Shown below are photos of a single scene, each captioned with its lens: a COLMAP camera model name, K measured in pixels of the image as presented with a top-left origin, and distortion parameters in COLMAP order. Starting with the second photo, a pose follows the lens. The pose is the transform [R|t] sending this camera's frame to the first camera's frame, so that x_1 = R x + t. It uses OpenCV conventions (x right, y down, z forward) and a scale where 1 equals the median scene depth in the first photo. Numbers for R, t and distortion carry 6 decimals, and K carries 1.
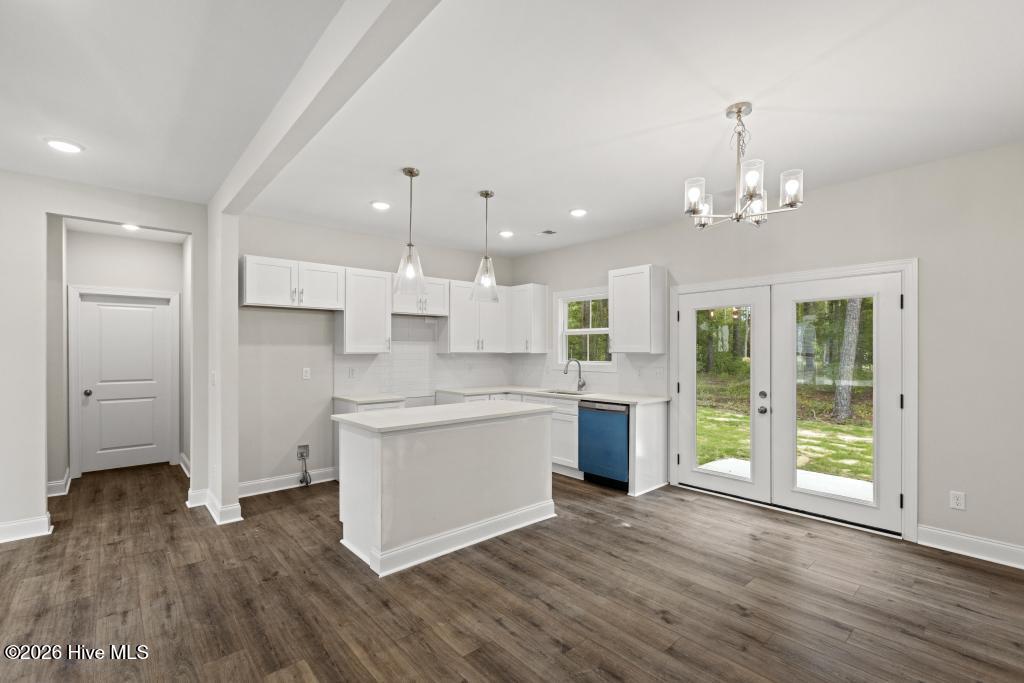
lens RADIAL K [[456.7, 0, 513.6], [0, 456.7, 349.8], [0, 0, 1]] dist [-0.001012, -0.000034]
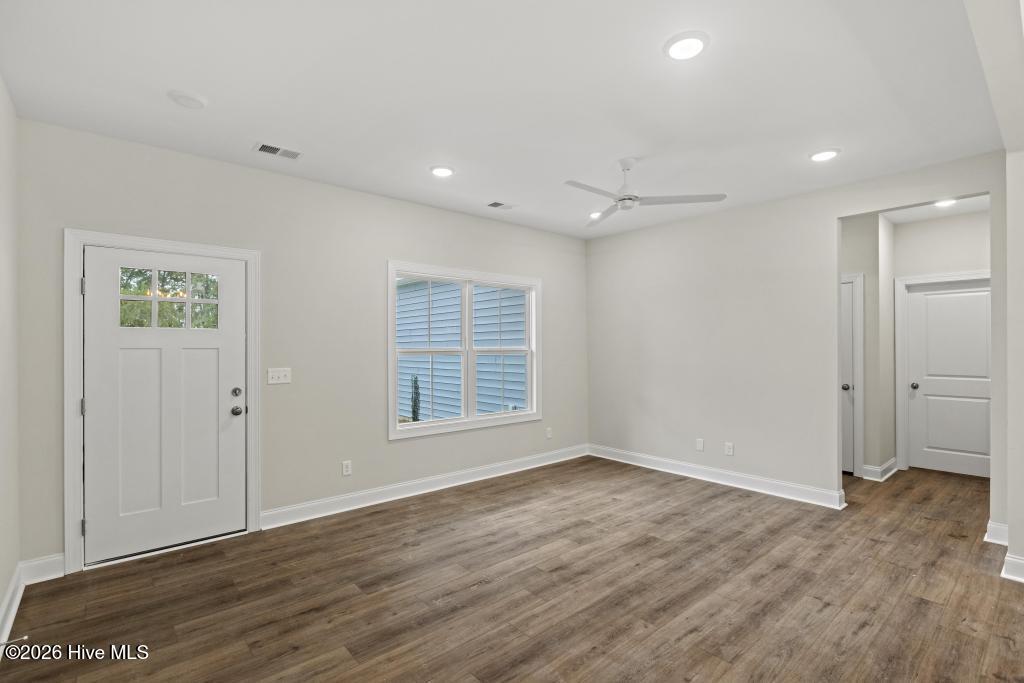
lens RADIAL K [[479.3, 0, 513.8], [0, 479.3, 345.5], [0, 0, 1]] dist [-0.001973, -0.000616]
pose [[-0.006851, 0.001074, -0.999976, 0.141874], [0.005930, 0.999982, 0.001034, 0.002291], [0.999959, -0.005922, -0.006858, 0.225017]]
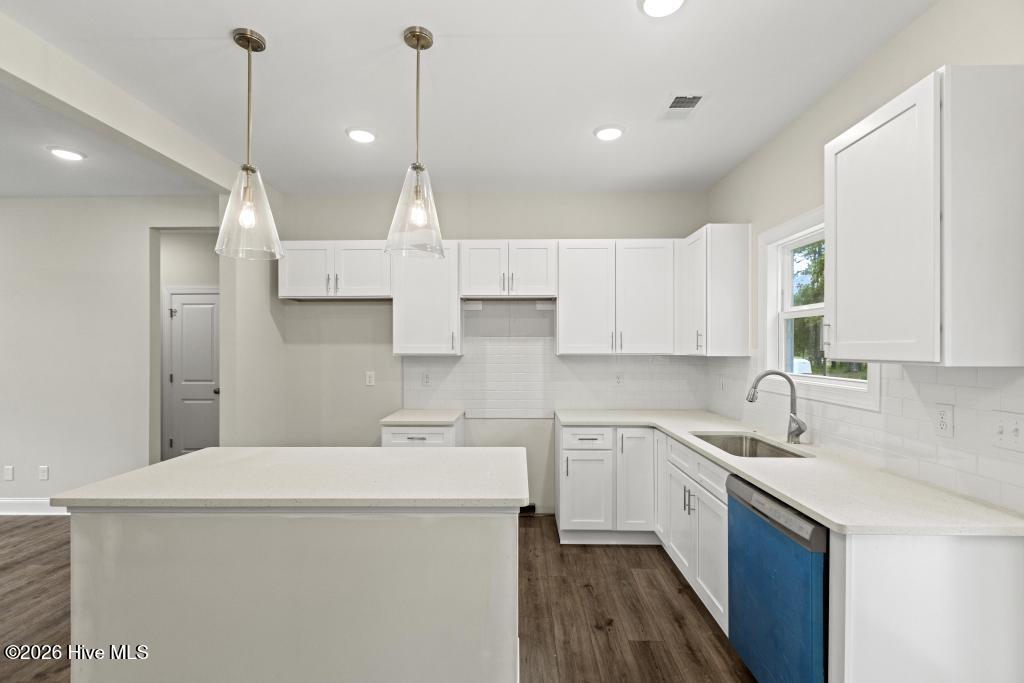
lens RADIAL K [[458.0, 0, 512.0], [0, 458.0, 341.5], [0, 0, 1]] dist [-0.000420, -0.000076]
pose [[0.734889, -0.010579, -0.678105, 0.389519], [0.001126, 0.999896, -0.014379, -0.003115], [0.678186, 0.009804, 0.734825, 0.777367]]
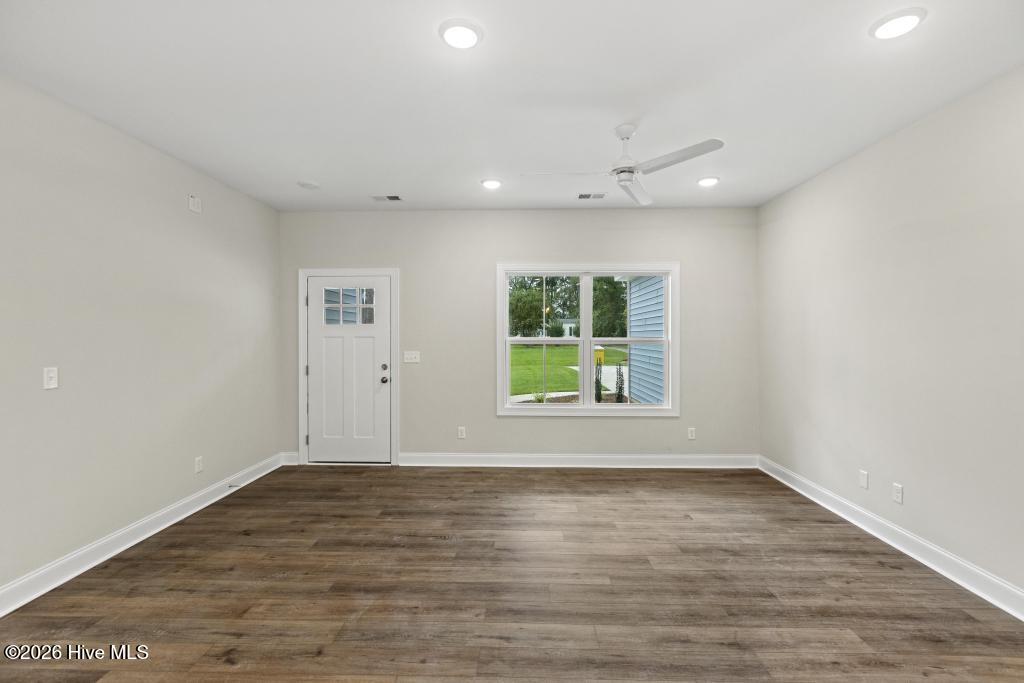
lens RADIAL K [[466.2, 0, 513.2], [0, 466.2, 336.4], [0, 0, 1]] dist [0.001624, 0.000054]
pose [[-0.683189, 0.005406, -0.730222, -0.087132], [0.004406, 0.999985, 0.003281, 0.000732], [0.730229, -0.000976, -0.683202, 0.900249]]
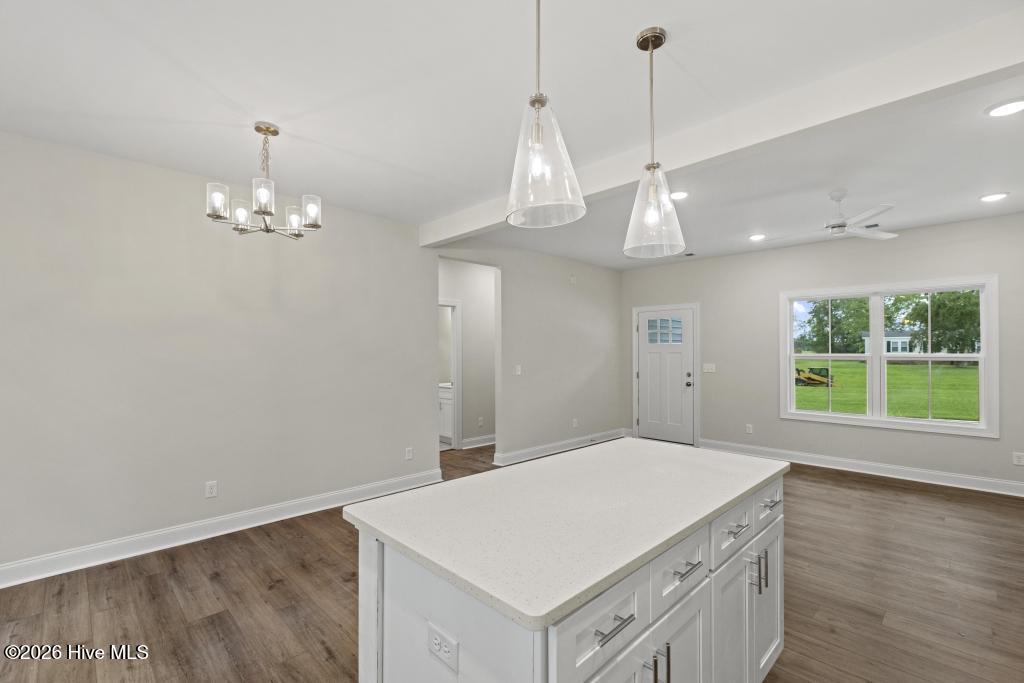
lens RADIAL K [[456.7, 0, 513.6], [0, 456.7, 349.8], [0, 0, 1]] dist [-0.001012, -0.000034]
pose [[-0.998500, 0.004181, -0.054591, -0.018839], [0.004540, 0.999969, -0.006458, 0.001853], [0.054562, -0.006697, -0.998488, 1.518141]]
